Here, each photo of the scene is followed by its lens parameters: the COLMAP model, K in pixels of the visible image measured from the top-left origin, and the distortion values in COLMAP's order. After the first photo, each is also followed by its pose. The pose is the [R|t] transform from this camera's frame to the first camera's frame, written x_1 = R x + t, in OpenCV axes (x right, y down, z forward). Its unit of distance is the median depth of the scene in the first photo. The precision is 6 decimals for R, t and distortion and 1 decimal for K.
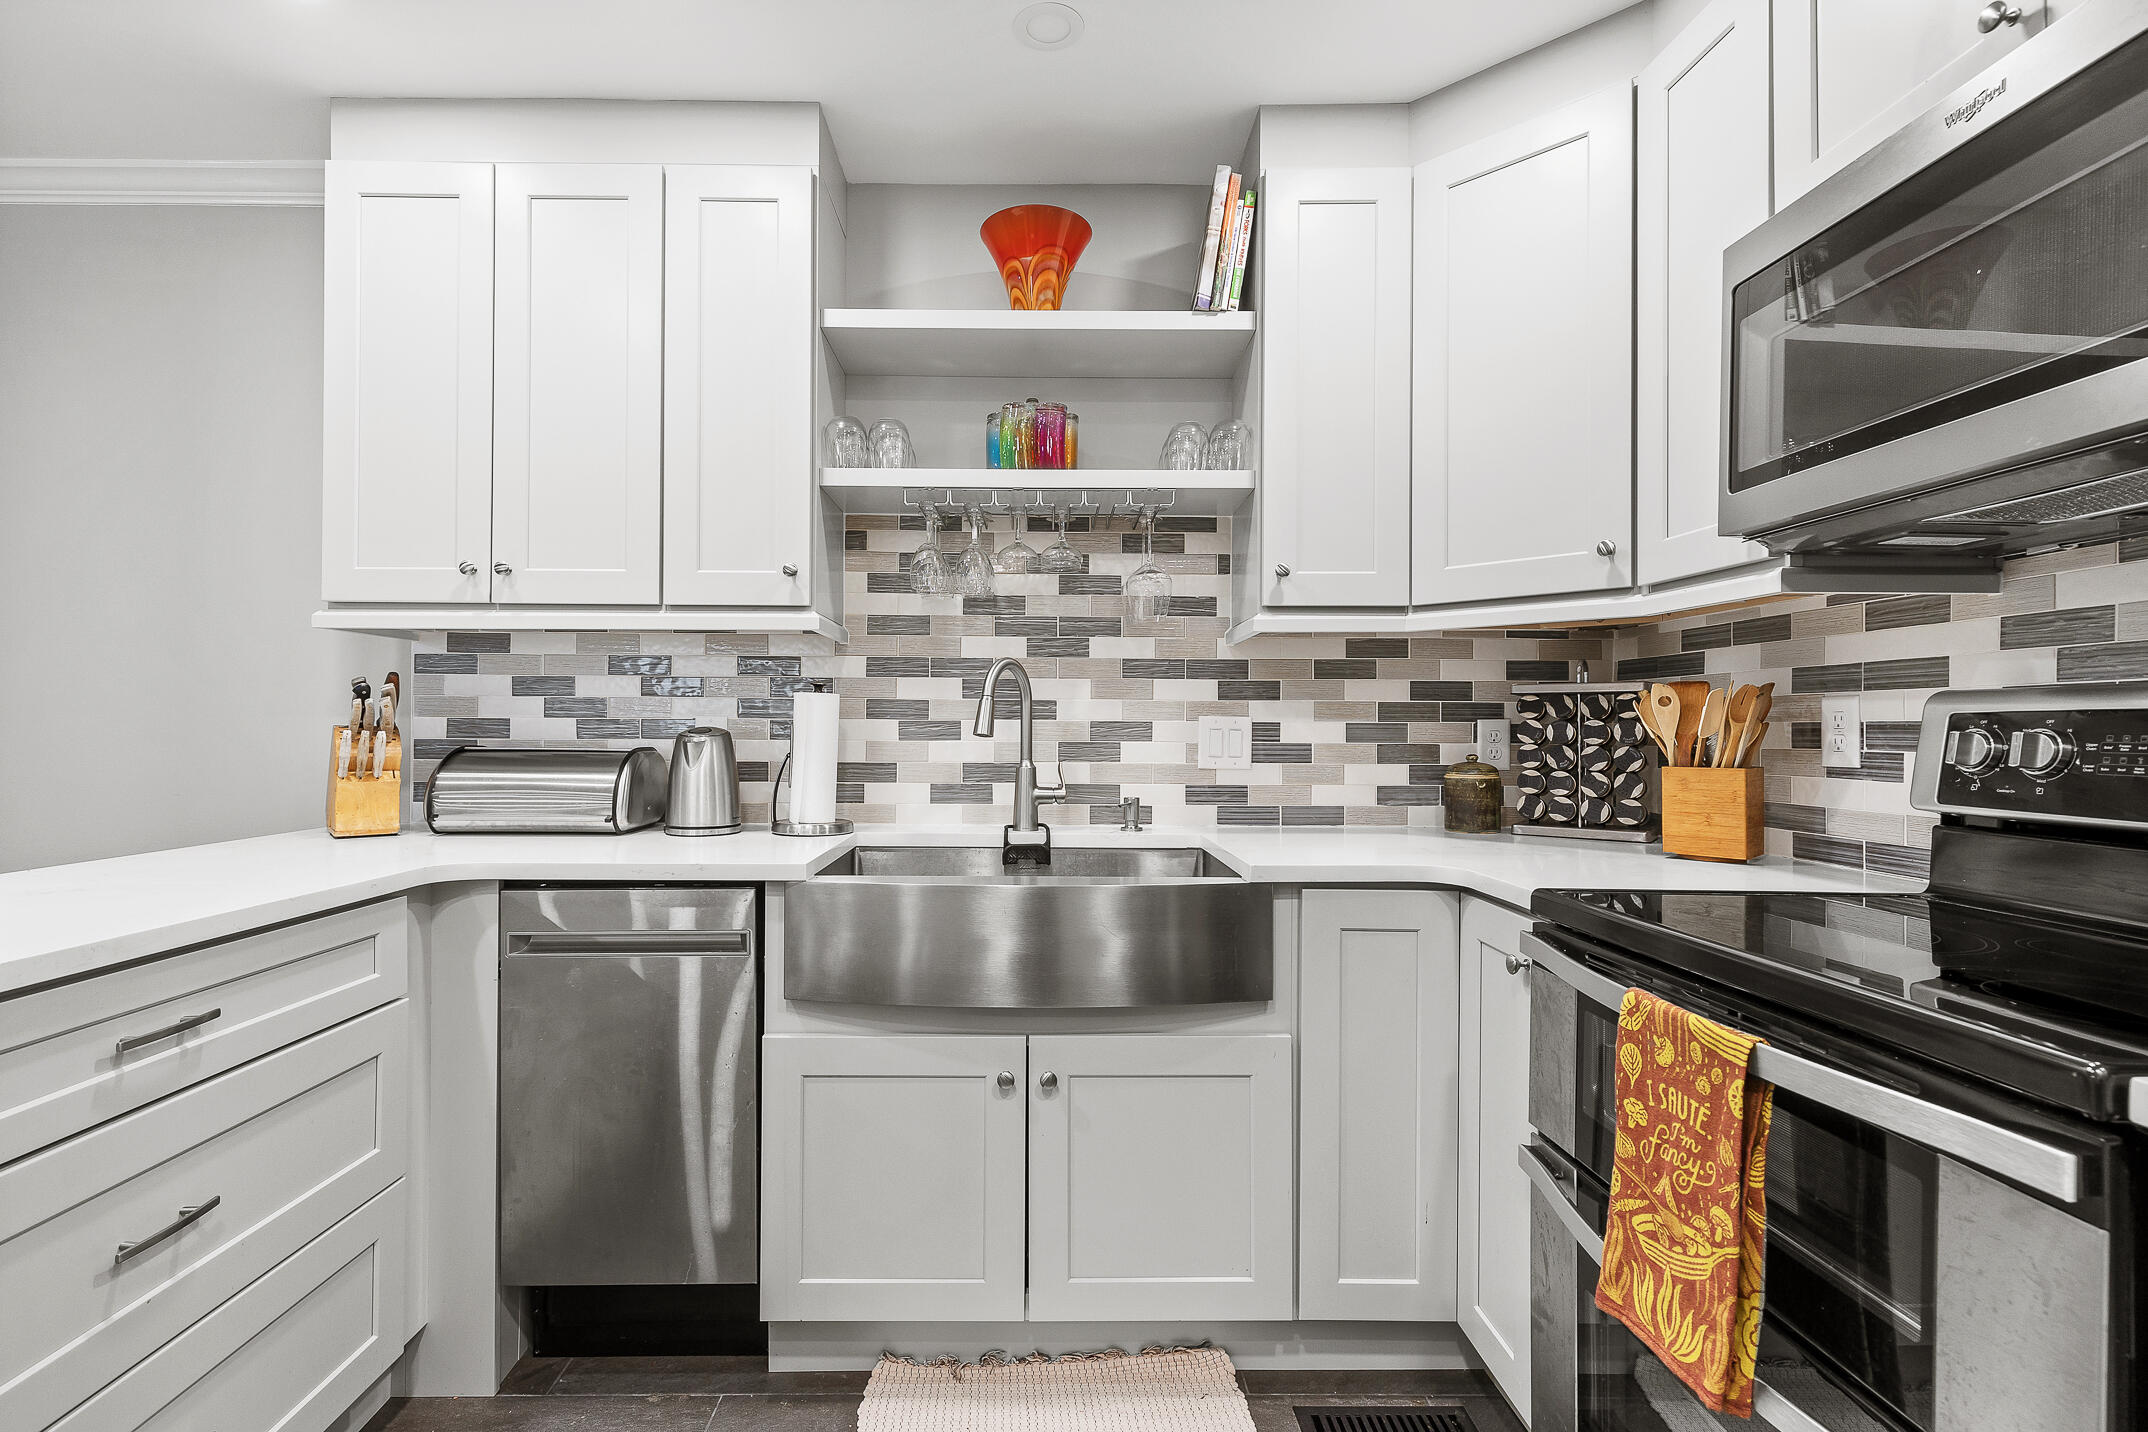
lens RADIAL K [[993.9, 0, 1038.3], [0, 993.9, 715.8], [0, 0, 1]] dist [0.009807, -0.000663]
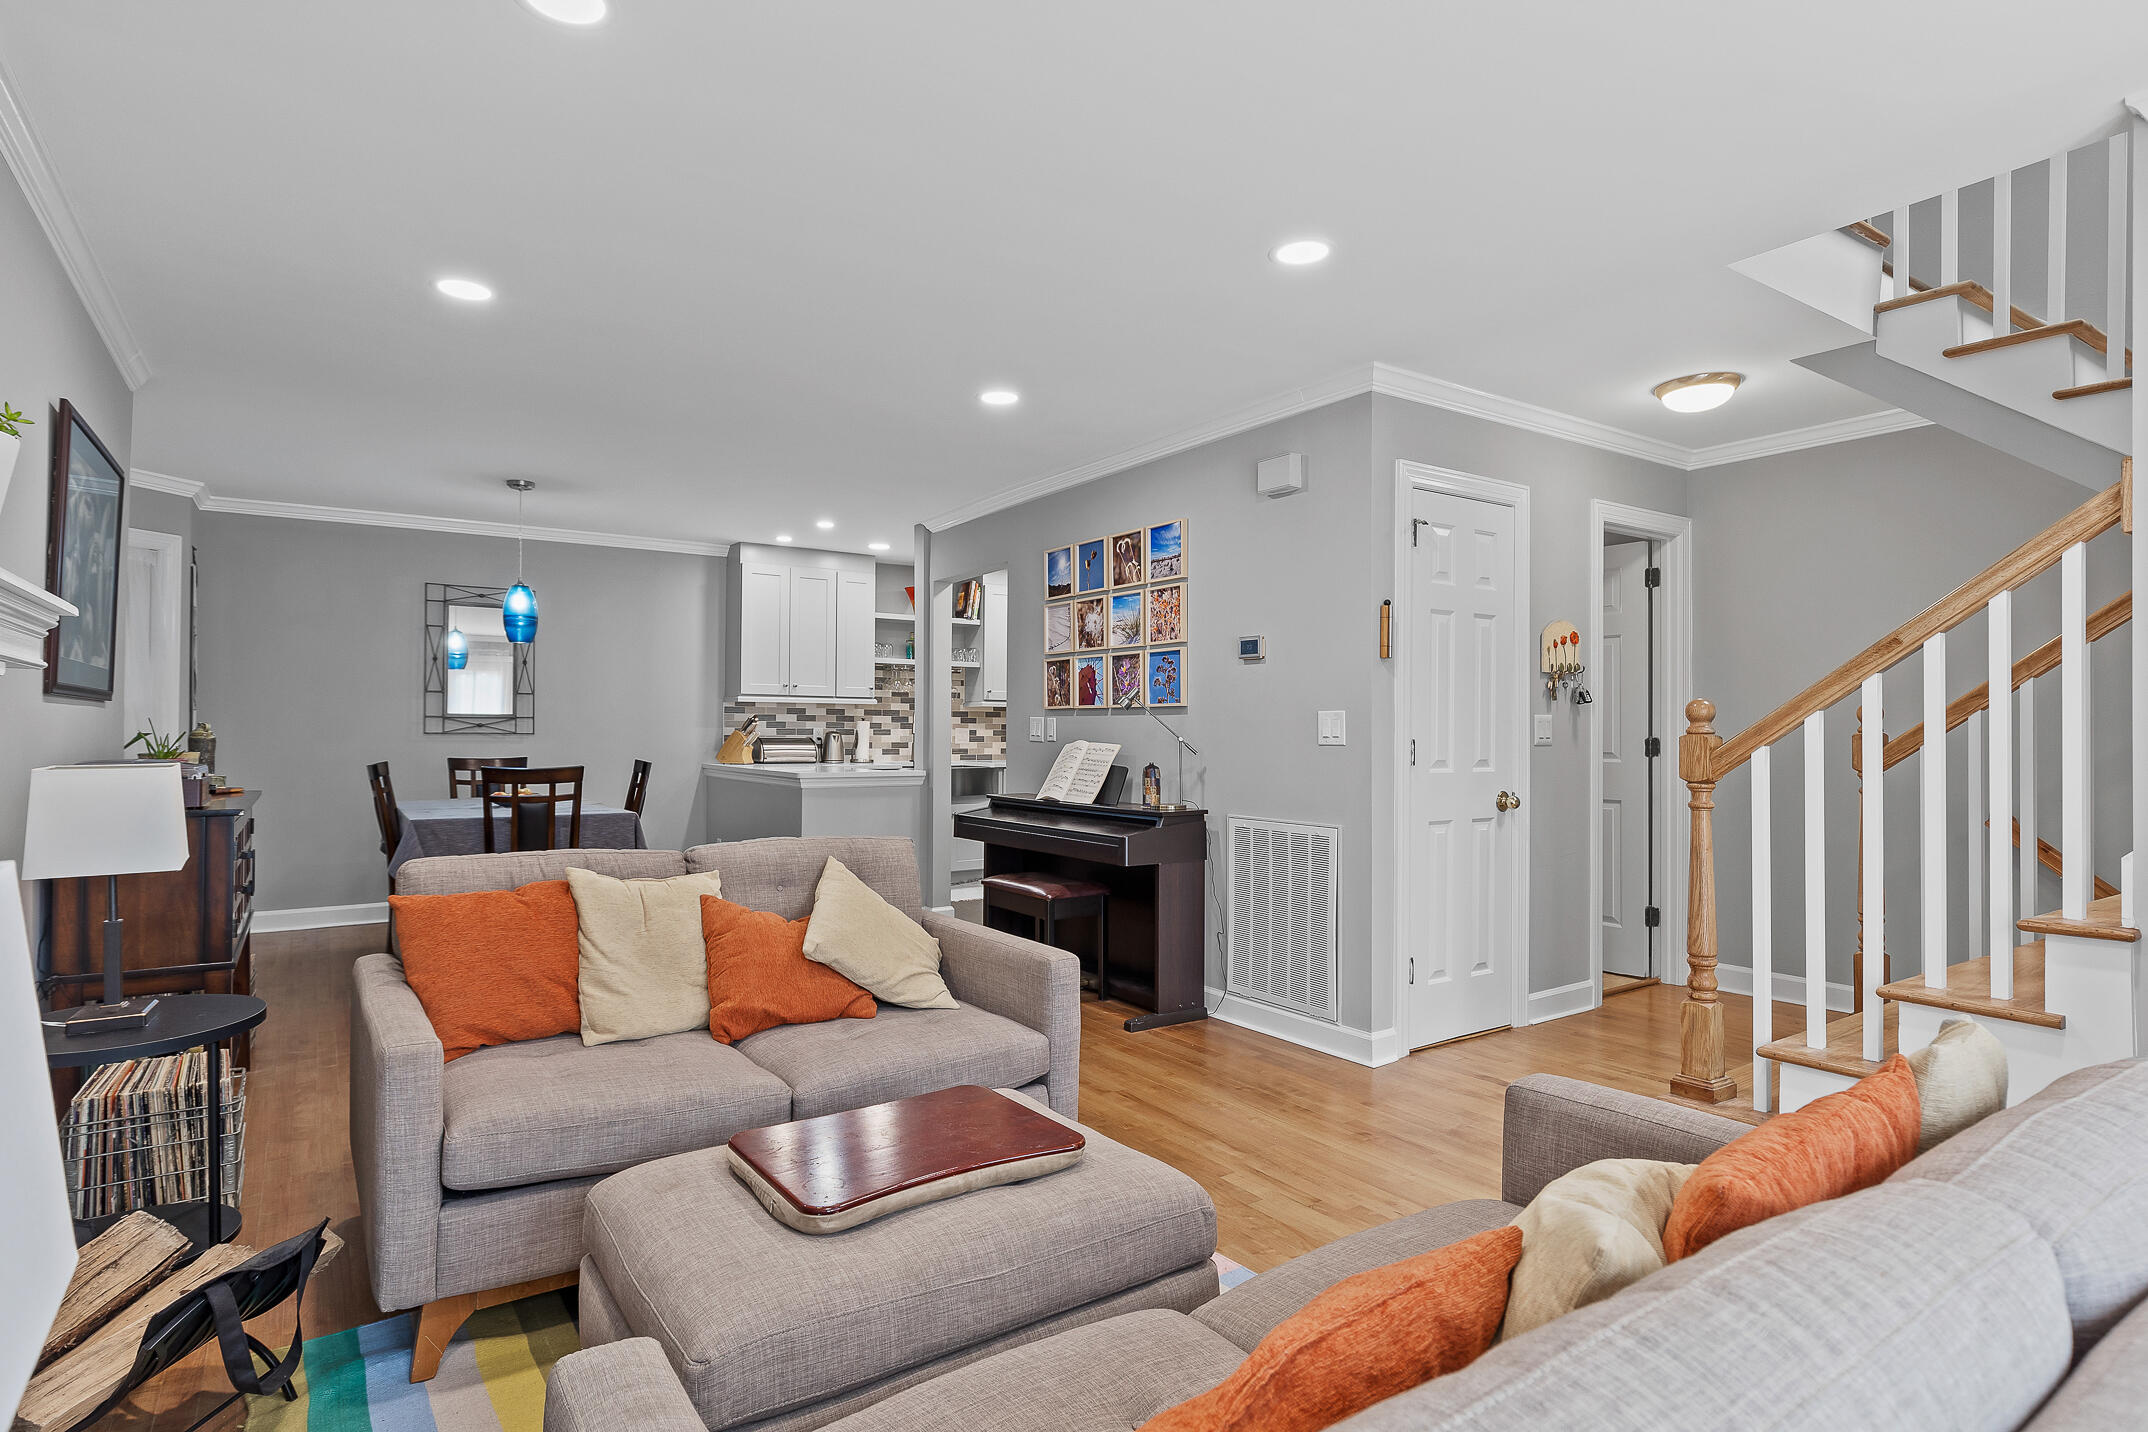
lens RADIAL K [[1115.7, 0, 1065.1], [0, 1115.7, 722.4], [0, 0, 1]] dist [-0.007085, -0.000527]
pose [[0.827930, 0.005592, 0.560804, -1.779812], [-0.008904, 0.999955, 0.003174, -0.037254], [-0.560761, -0.007622, 0.827943, -2.519984]]
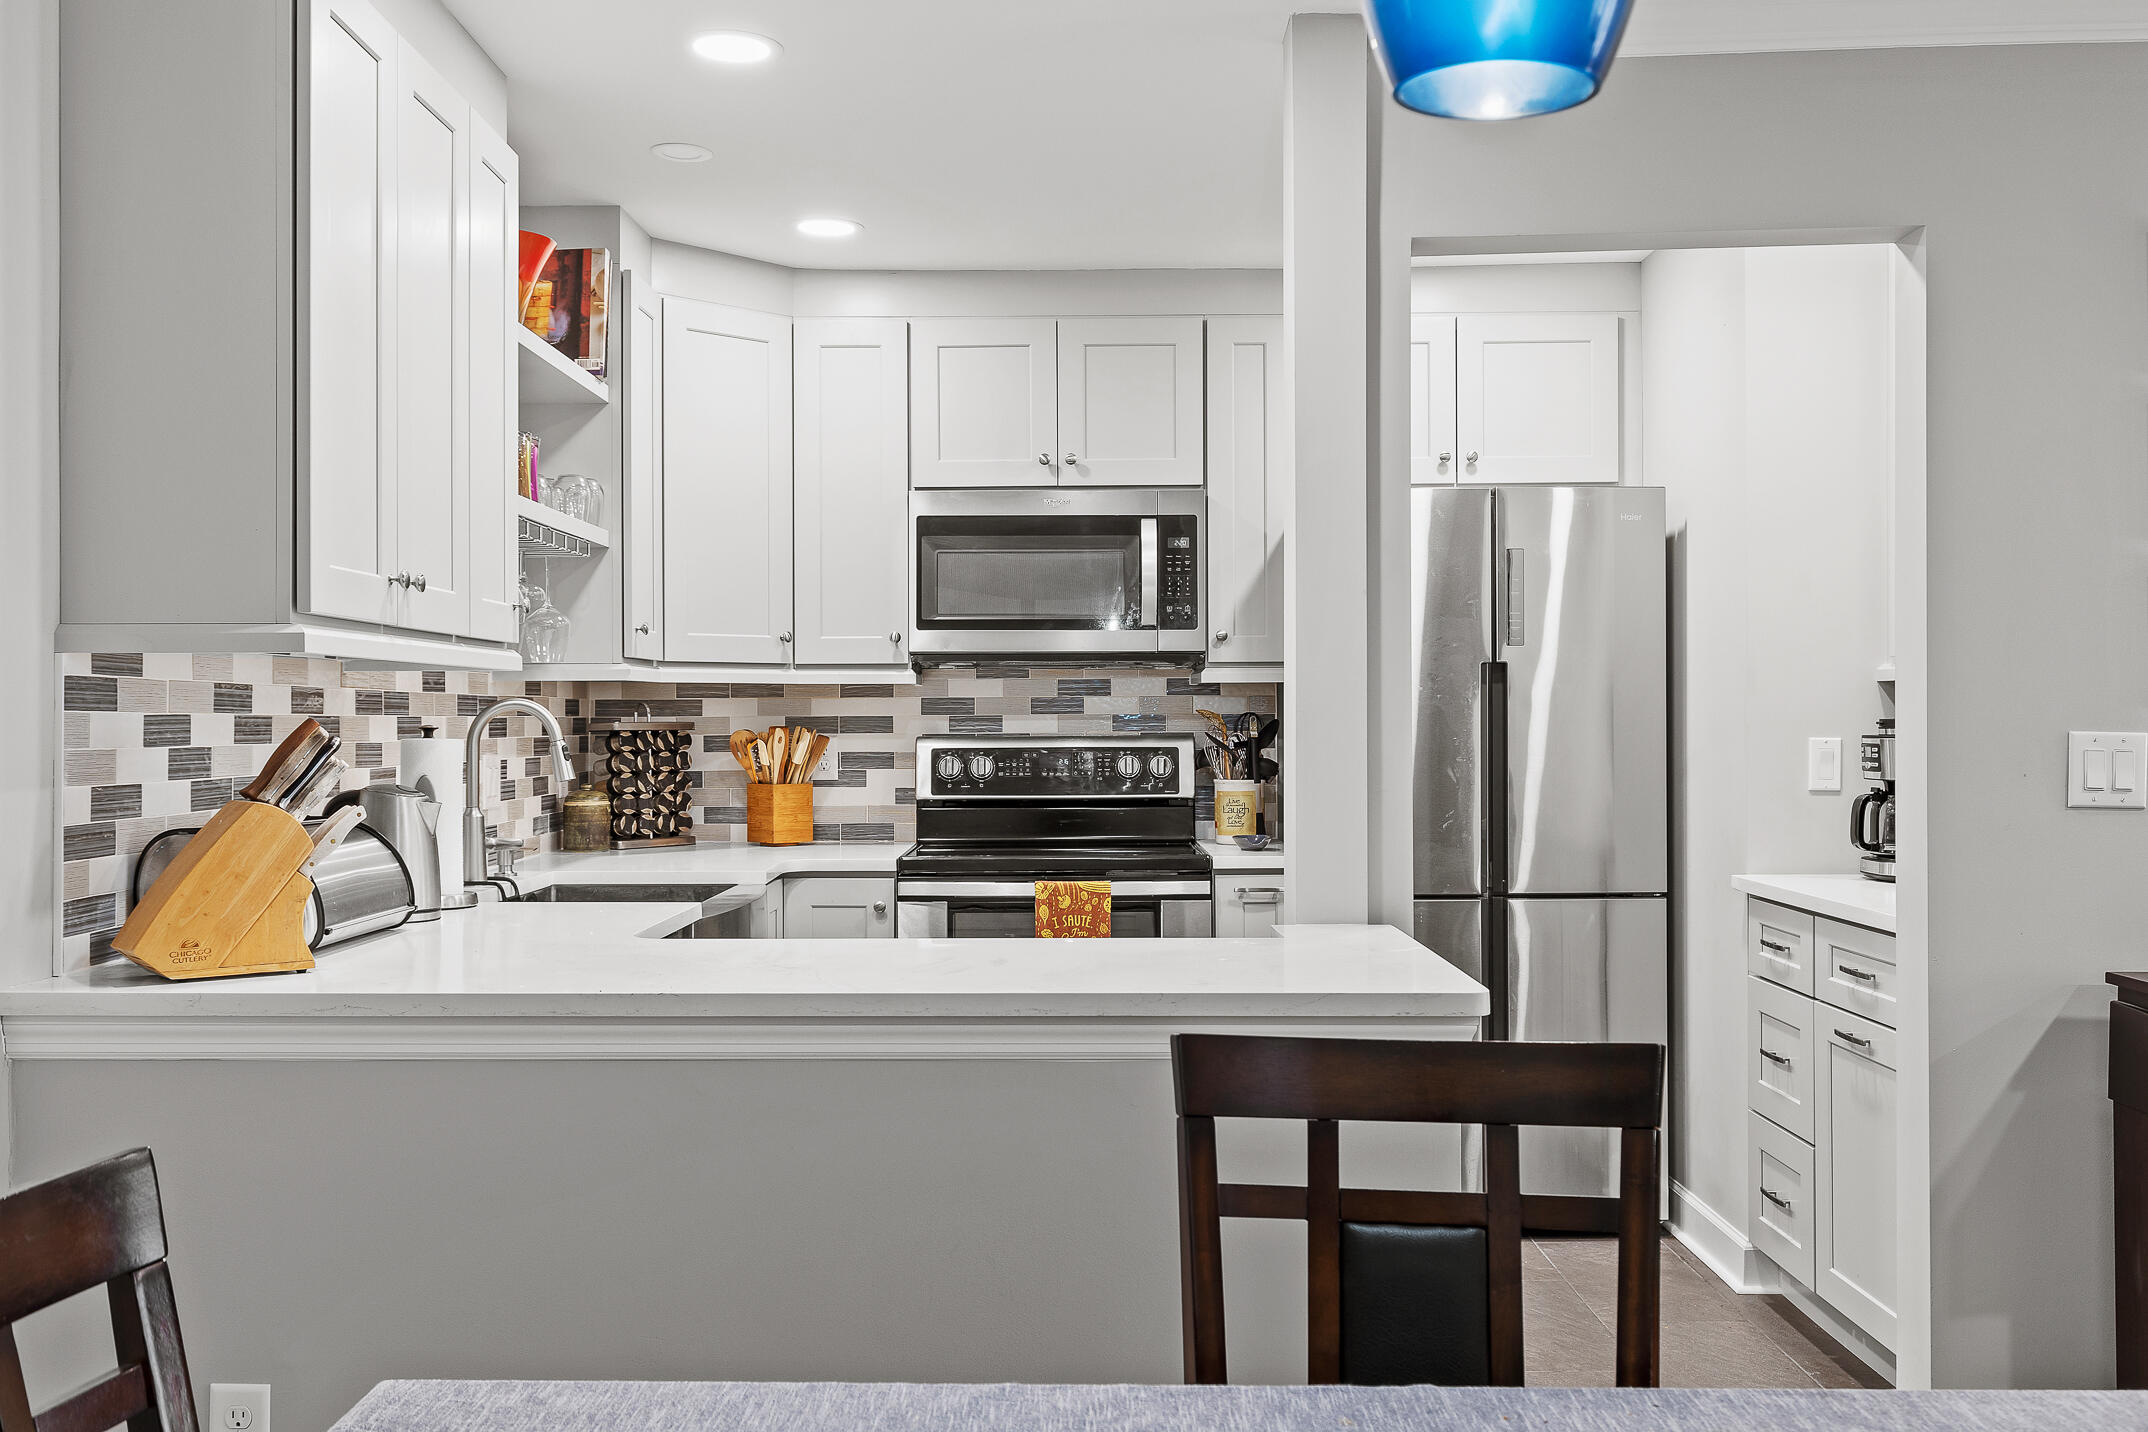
lens RADIAL K [[1959.5, 0, 1059.9], [0, 1959.5, 709.6], [0, 0, 1]] dist [-0.013468, 0.000000]
pose [[0.009803, 0.000476, 0.999952, -1.852652], [-0.007759, 0.999970, -0.000400, -0.050662], [-0.999922, -0.007755, 0.009806, 0.459870]]
